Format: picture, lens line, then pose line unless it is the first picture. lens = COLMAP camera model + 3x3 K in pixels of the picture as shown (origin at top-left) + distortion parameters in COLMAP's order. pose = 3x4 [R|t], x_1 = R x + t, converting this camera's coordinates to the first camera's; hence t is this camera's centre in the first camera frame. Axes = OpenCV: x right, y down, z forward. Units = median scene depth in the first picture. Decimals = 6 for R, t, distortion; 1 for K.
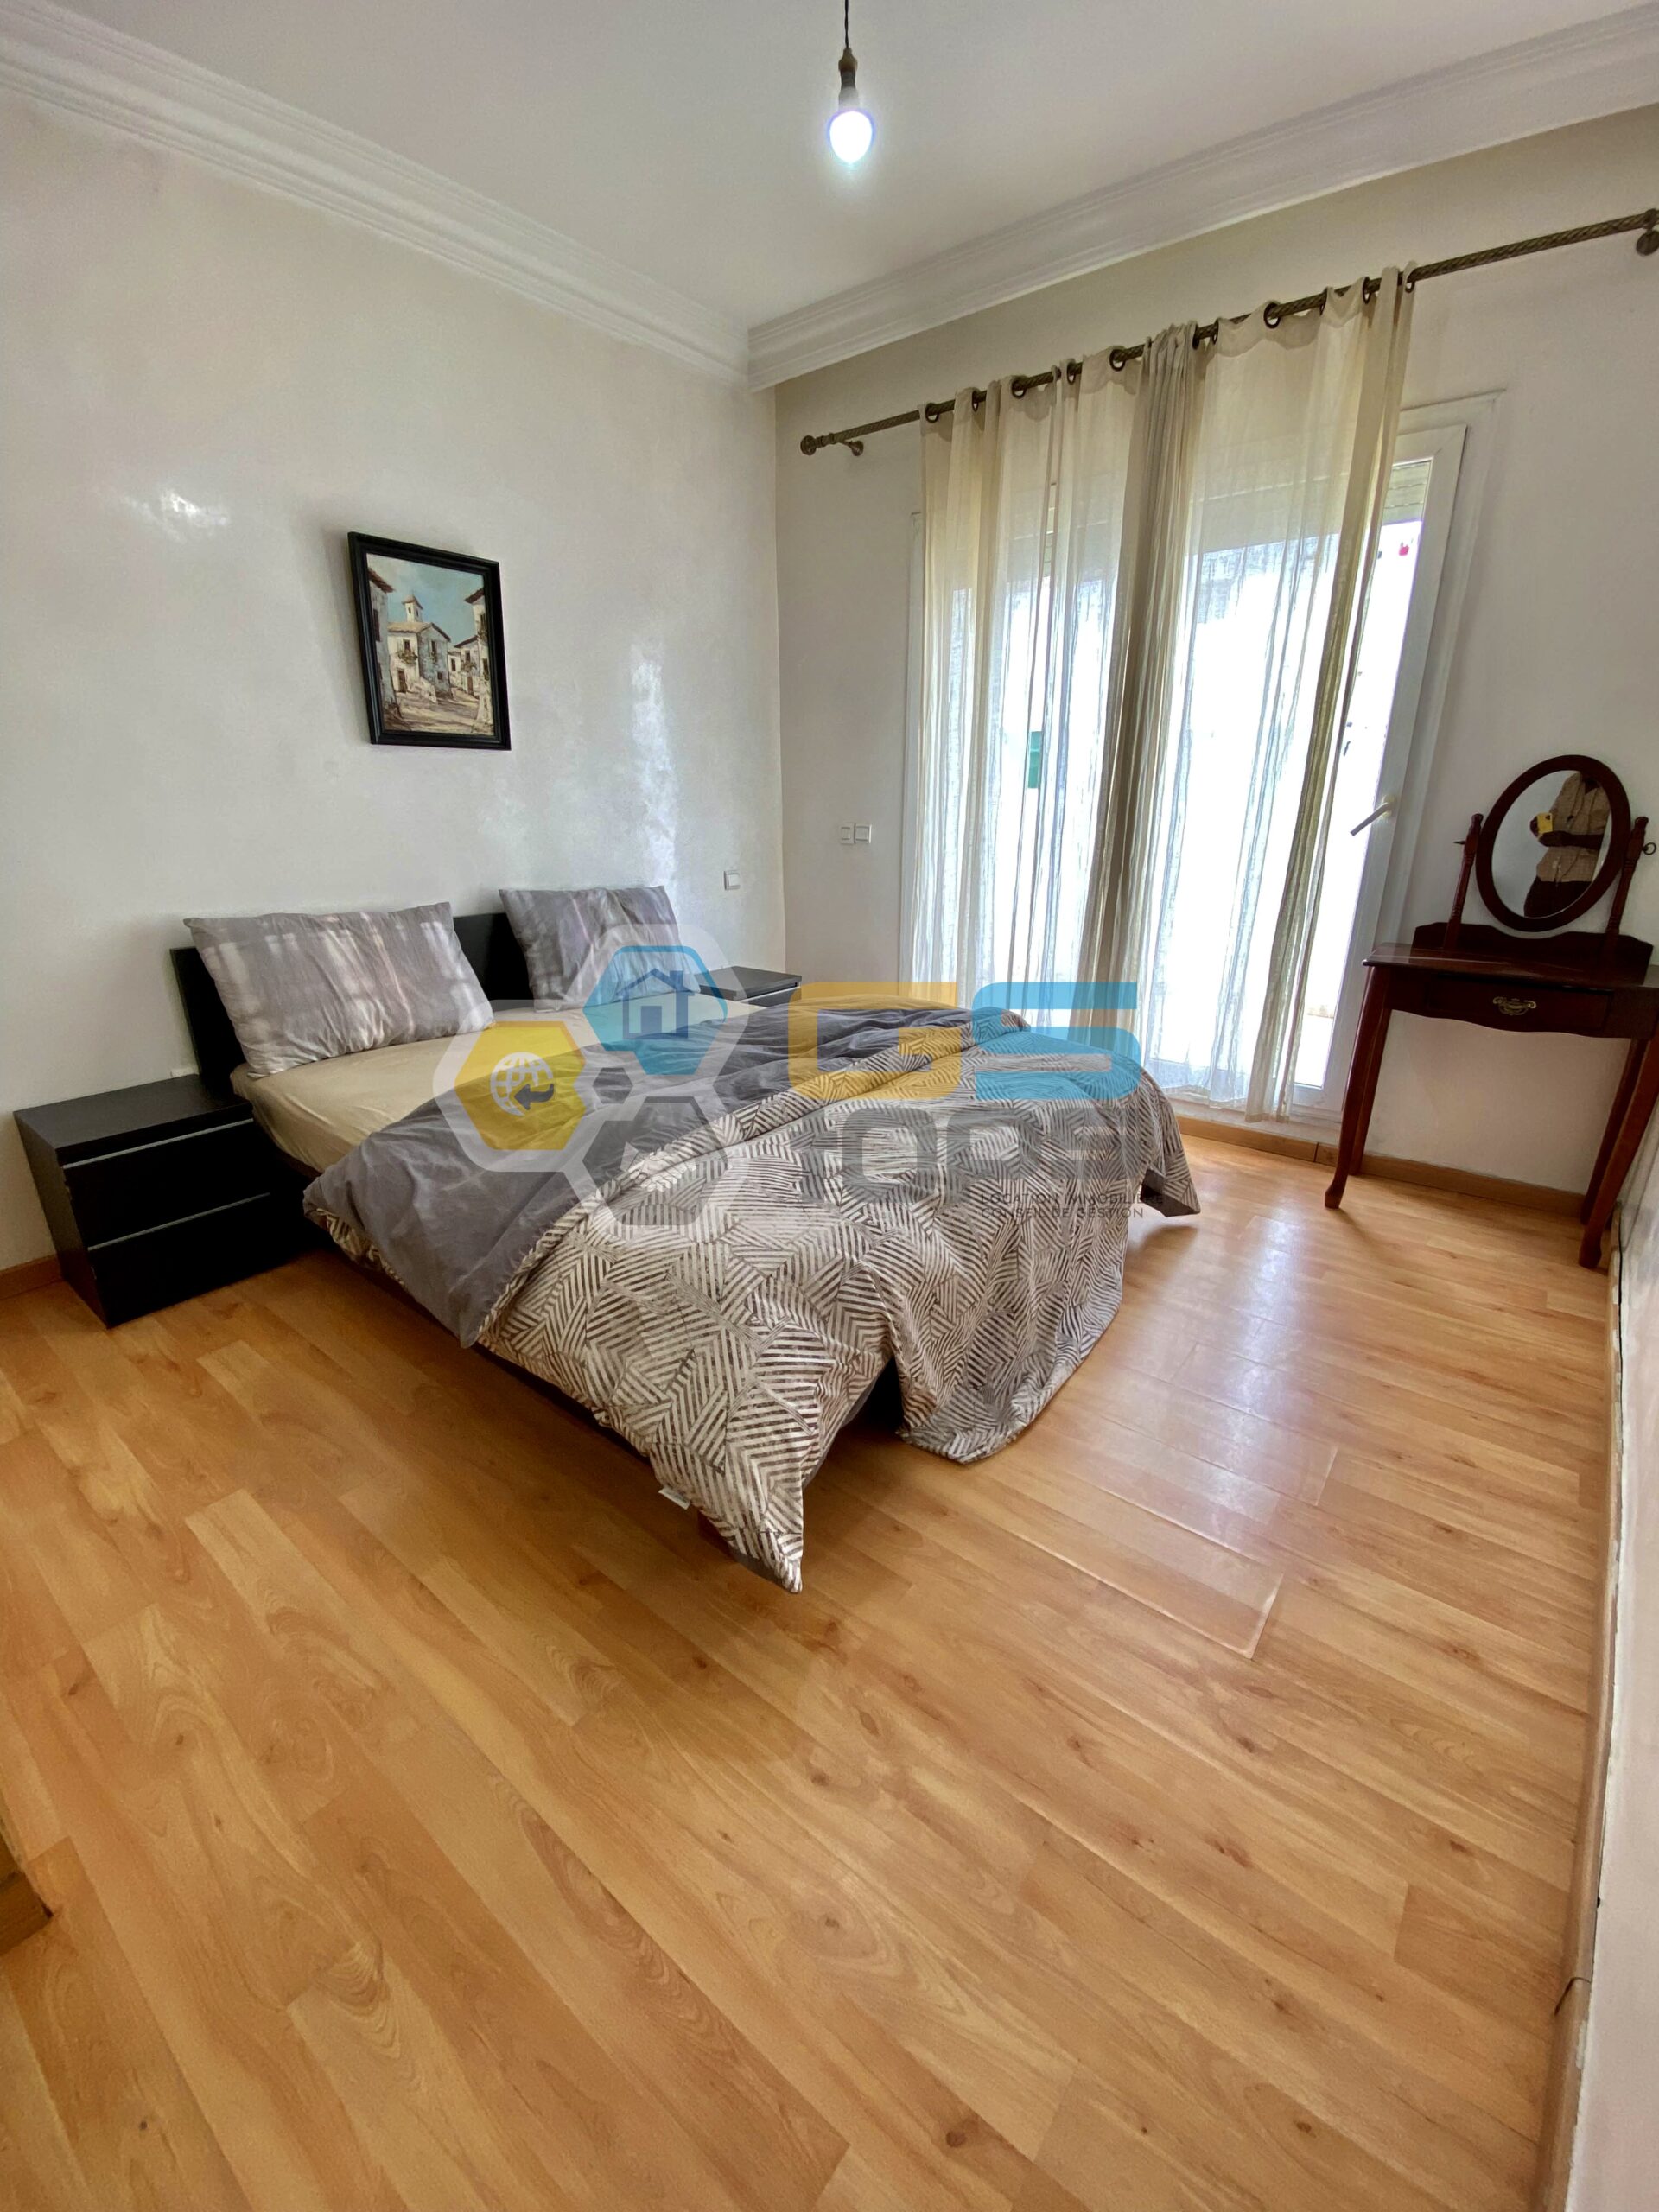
lens RADIAL K [[894.0, 0, 827.0], [0, 894.0, 1102.2], [0, 0, 1]] dist [0.016024, -0.017545]
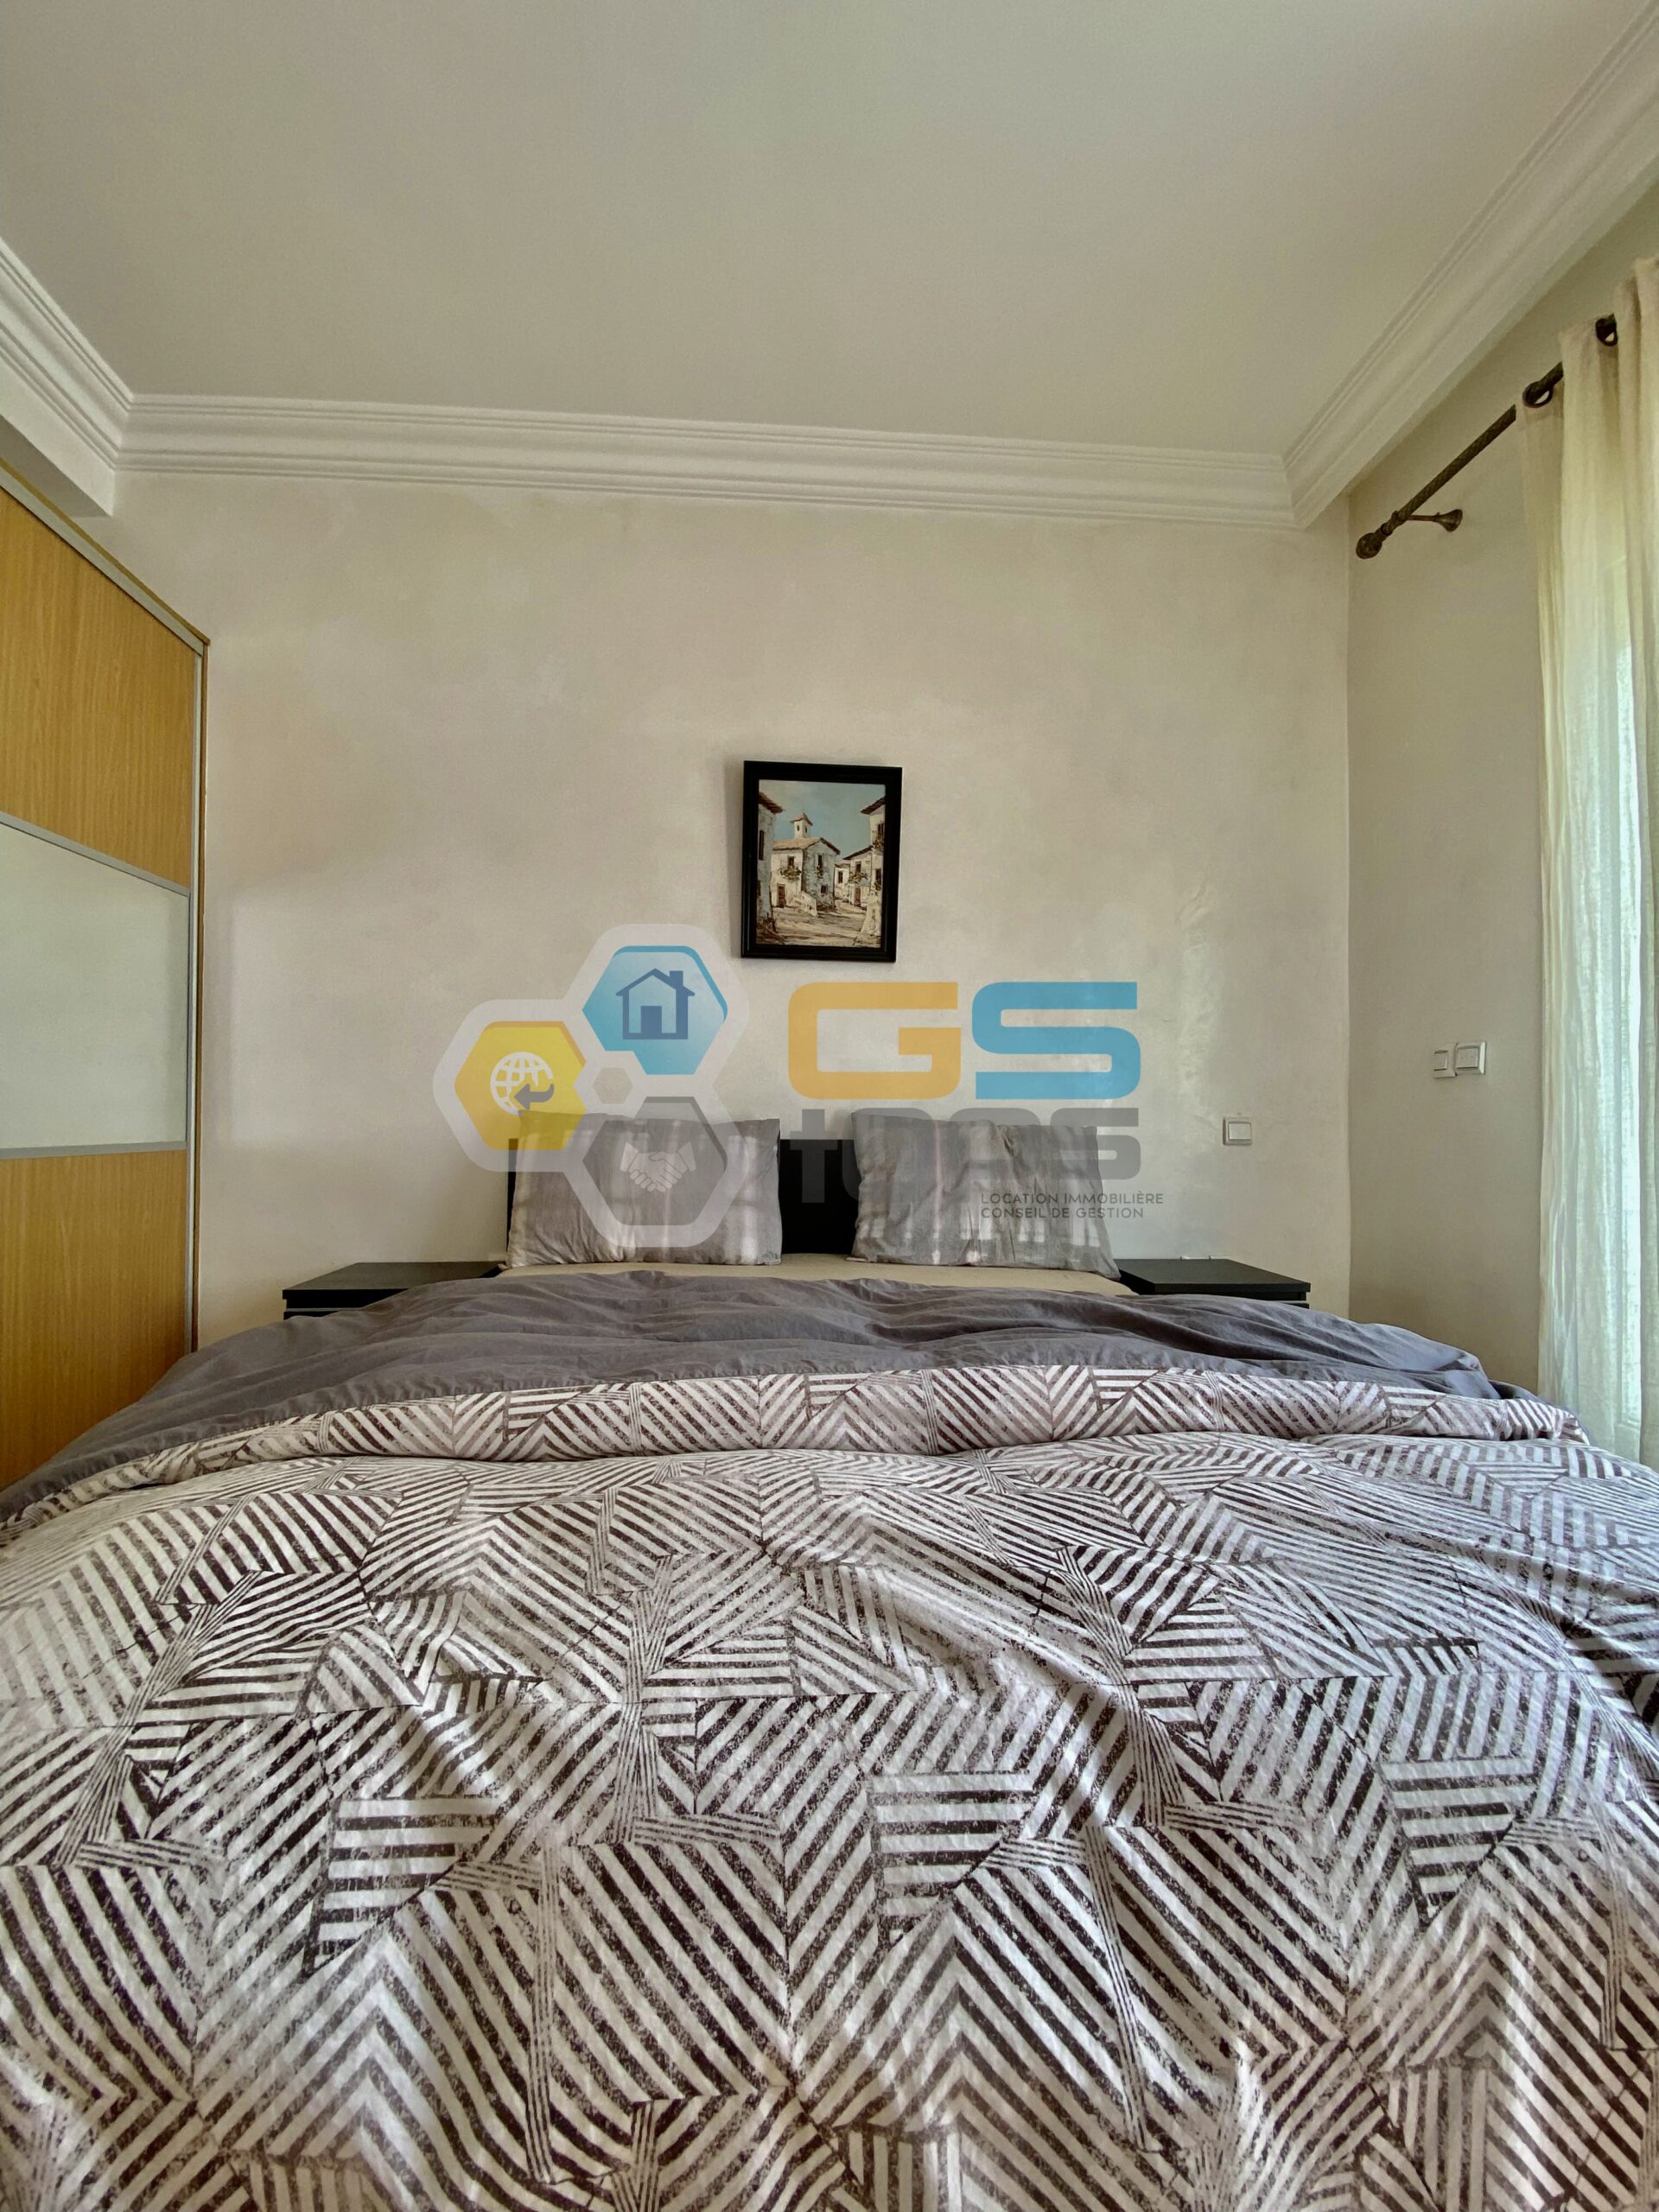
lens RADIAL K [[894.0, 0, 850.5], [0, 894.0, 1122.0], [0, 0, 1]] dist [0.016024, -0.017545]
pose [[0.689738, 0.030760, -0.723405, 0.288096], [-0.245630, 0.949791, -0.193813, -0.071815], [0.681122, 0.311370, 0.662662, 0.498176]]
